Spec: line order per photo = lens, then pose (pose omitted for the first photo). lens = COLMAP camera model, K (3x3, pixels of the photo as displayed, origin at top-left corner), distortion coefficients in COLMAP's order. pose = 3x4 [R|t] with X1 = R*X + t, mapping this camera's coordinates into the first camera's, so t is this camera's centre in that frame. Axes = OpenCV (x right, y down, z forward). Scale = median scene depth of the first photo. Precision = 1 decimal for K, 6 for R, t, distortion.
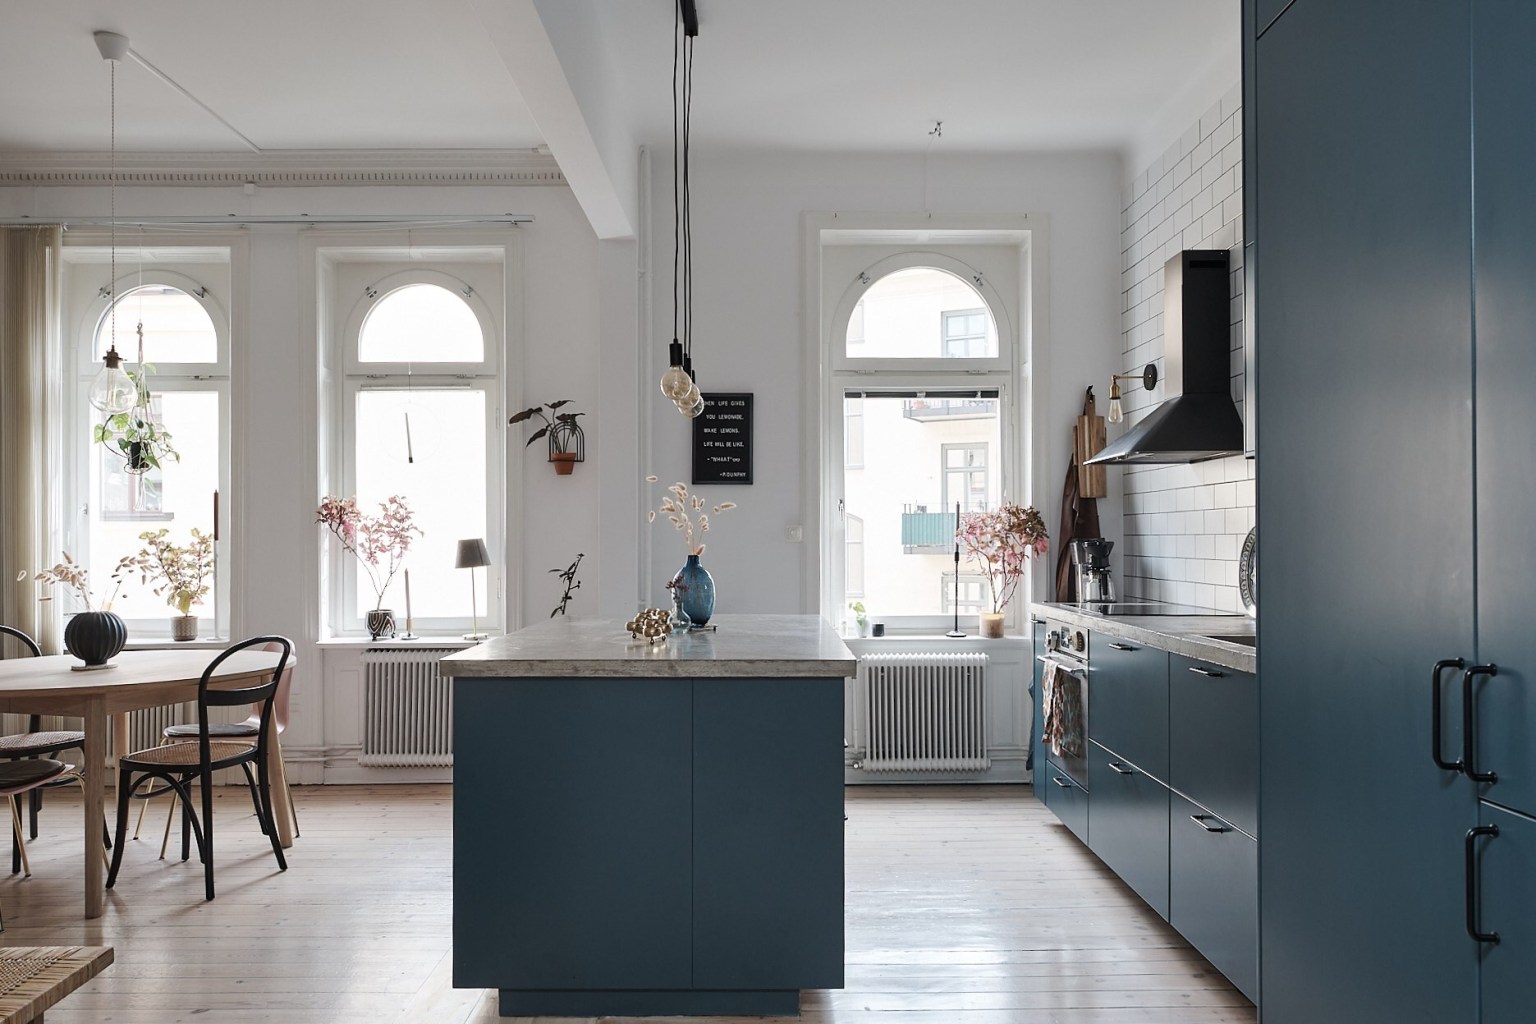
lens RADIAL K [[1050.7, 0, 814.9], [0, 1050.7, 537.4], [0, 0, 1]] dist [0.004774, -0.005571]
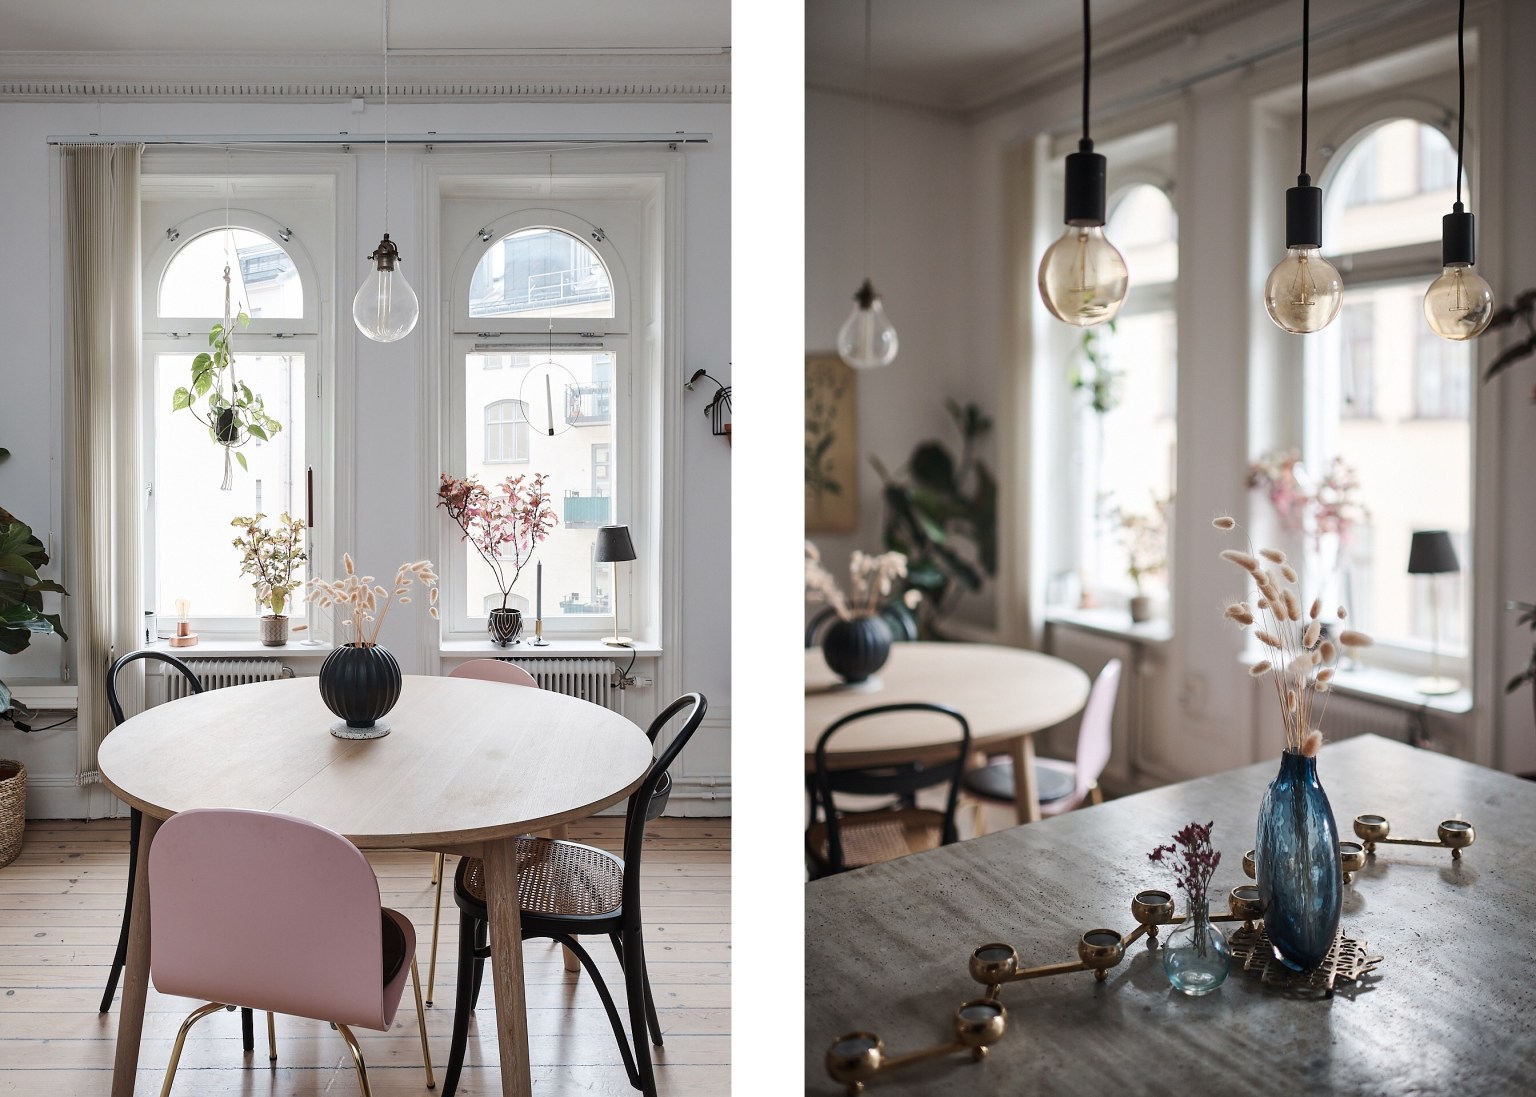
lens RADIAL K [[1095.1, 0, 782.9], [0, 1095.1, 540.2], [0, 0, 1]] dist [0.012432, -0.000884]
pose [[0.999739, 0.004769, -0.022327, -0.171850], [-0.004508, 0.999921, 0.011738, 0.001195], [0.022381, -0.011635, 0.999682, 0.127537]]
